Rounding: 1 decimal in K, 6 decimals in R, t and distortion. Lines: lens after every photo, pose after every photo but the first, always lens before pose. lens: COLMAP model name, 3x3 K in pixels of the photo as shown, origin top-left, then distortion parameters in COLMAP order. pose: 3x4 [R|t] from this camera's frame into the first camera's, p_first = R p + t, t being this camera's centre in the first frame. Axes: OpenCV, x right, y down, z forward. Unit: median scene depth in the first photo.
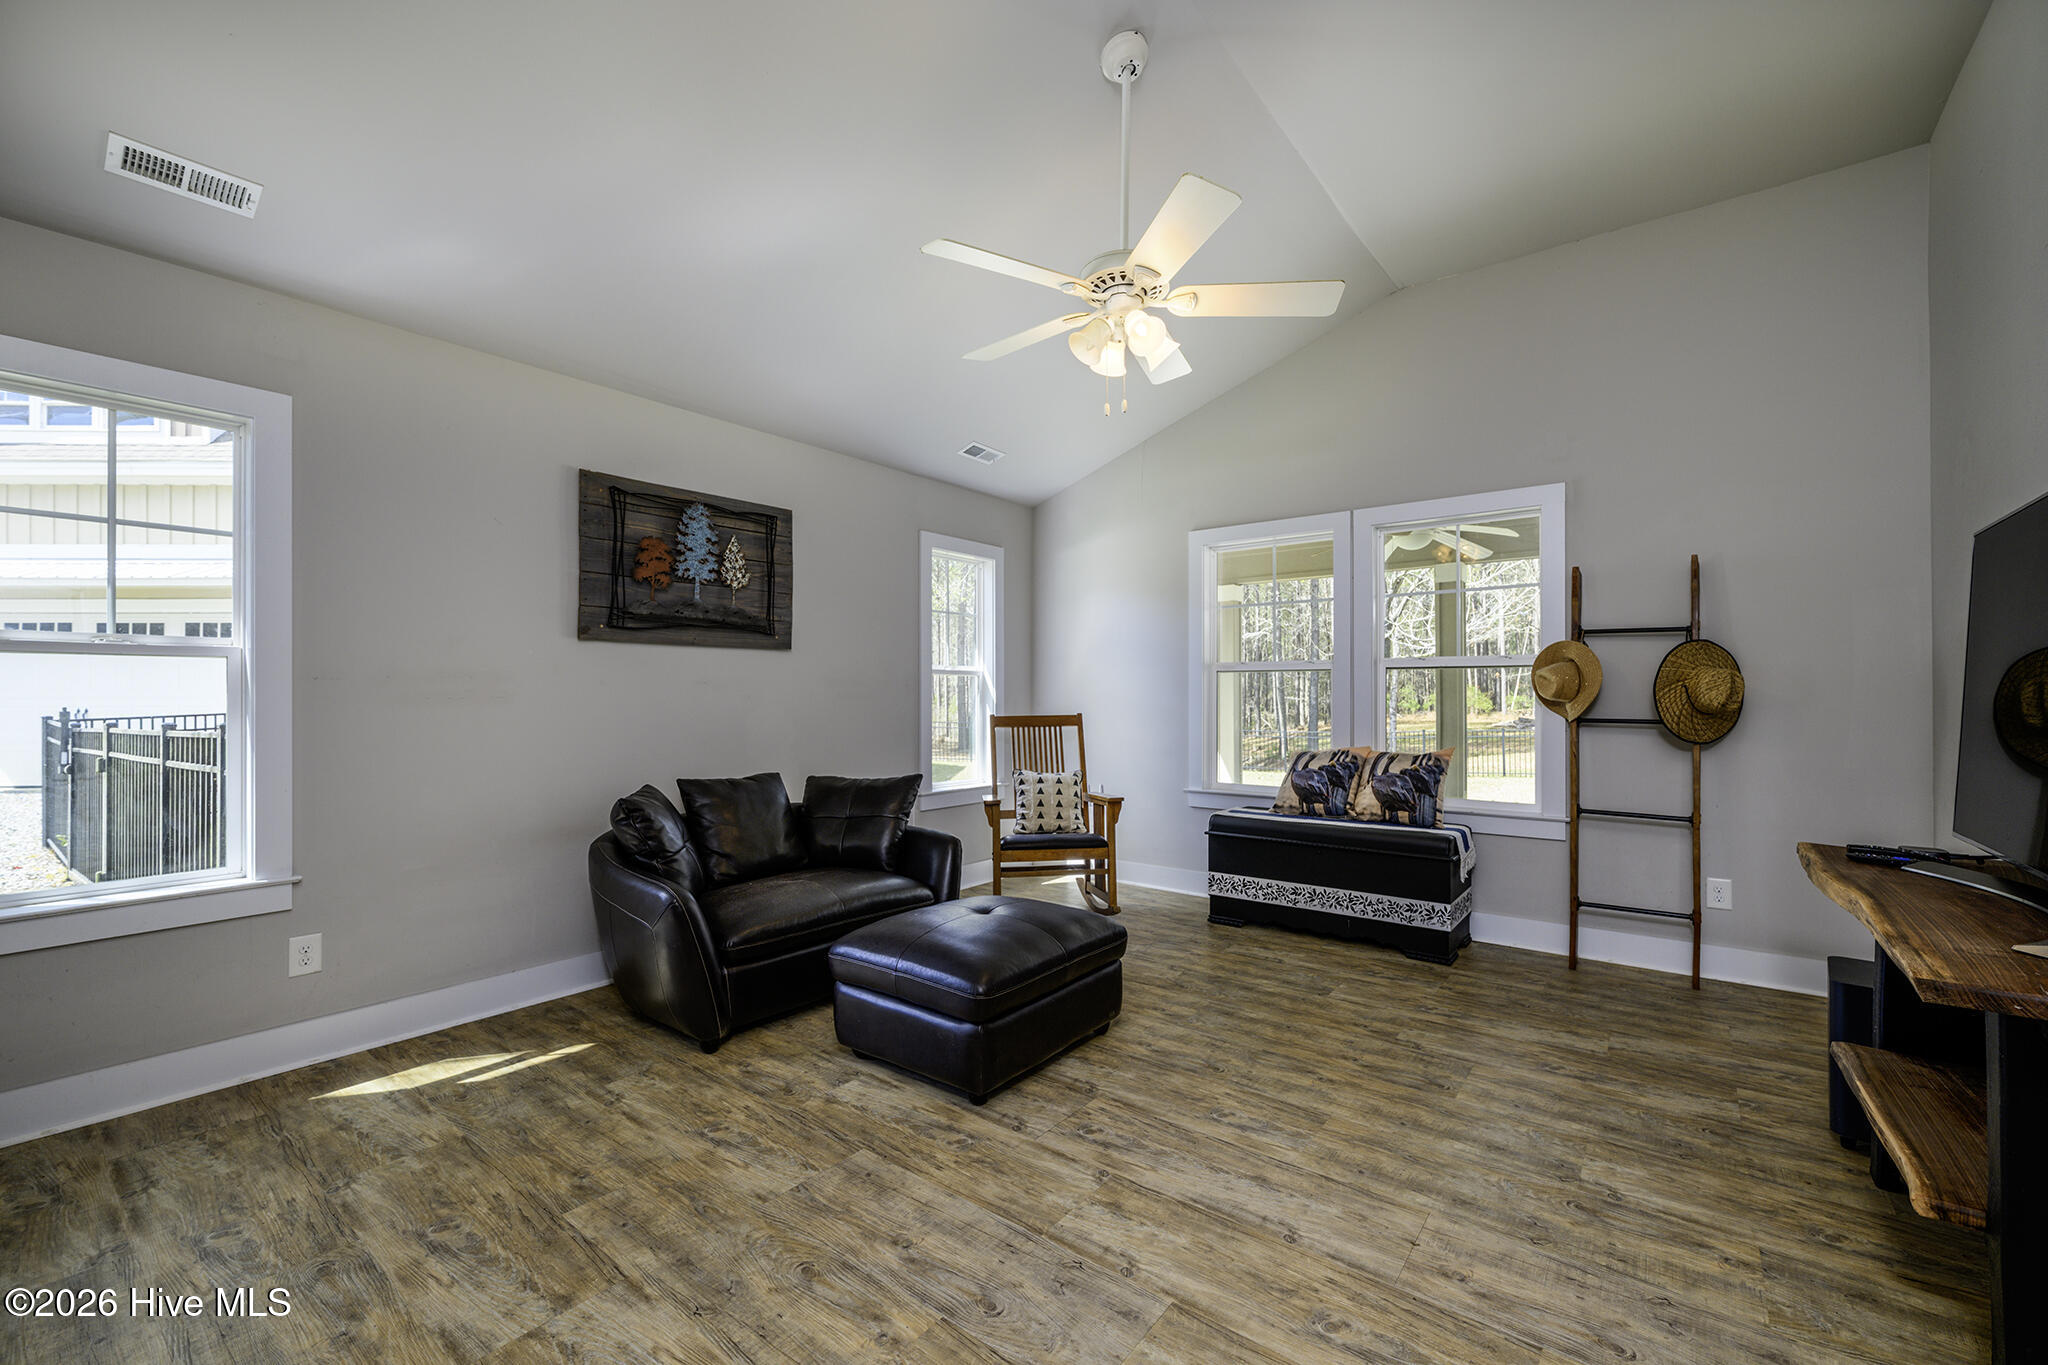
lens RADIAL K [[834.3, 0, 1034.0], [0, 834.3, 688.2], [0, 0, 1]] dist [0.003372, 0.000499]
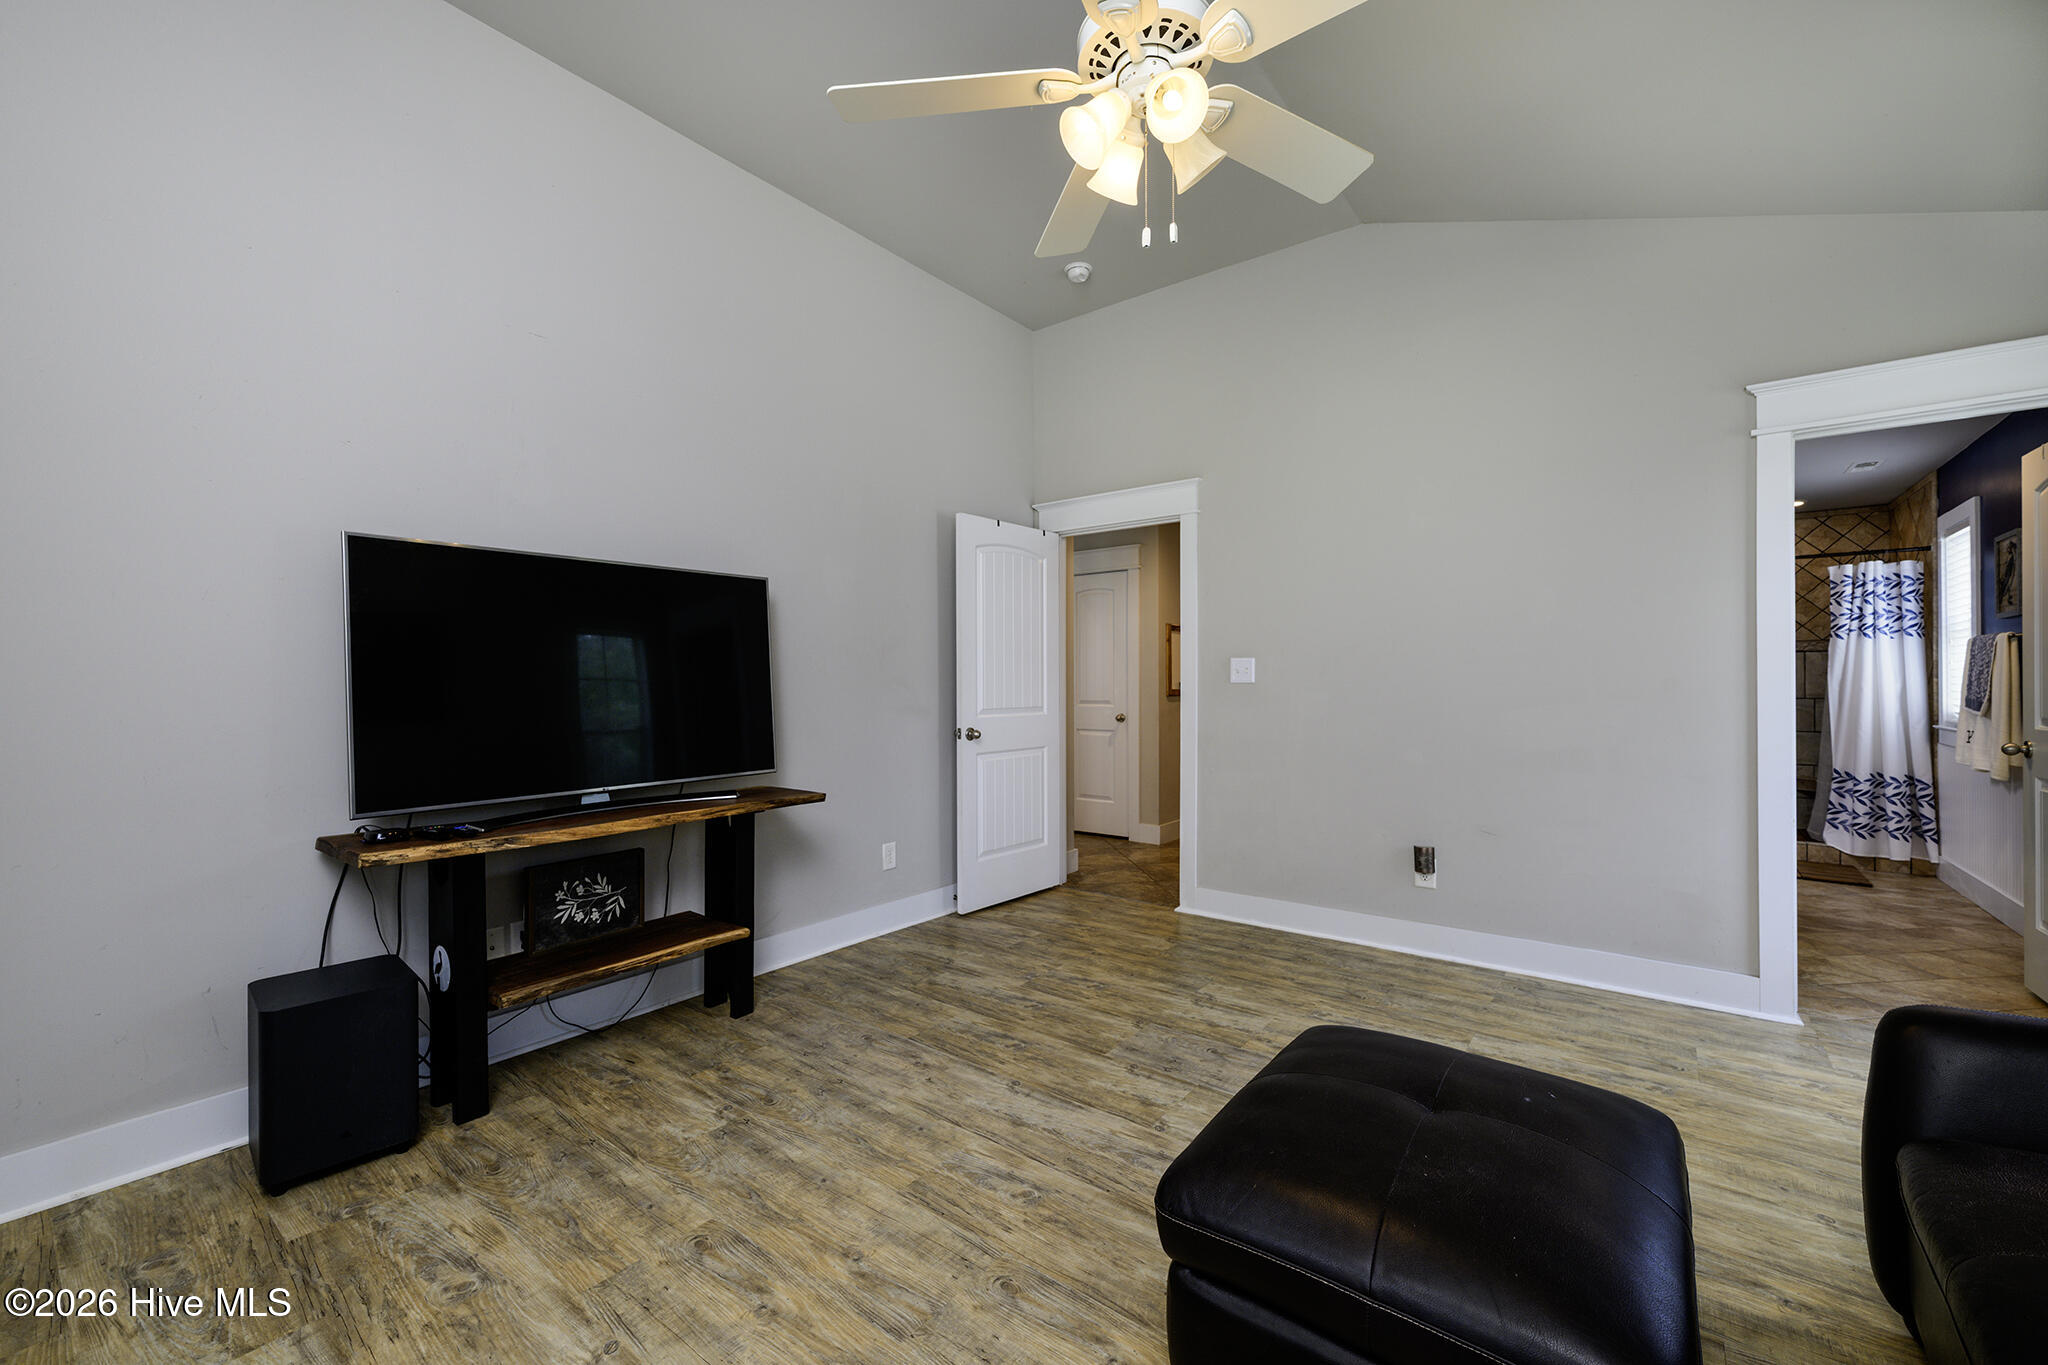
lens RADIAL K [[834.3, 0, 1034.0], [0, 834.3, 688.2], [0, 0, 1]] dist [0.003372, 0.000499]
pose [[-0.999725, 0.004317, -0.023060, 0.268307], [0.004482, 0.999965, -0.007100, 0.021651], [0.023029, -0.007201, -0.999709, 2.076495]]
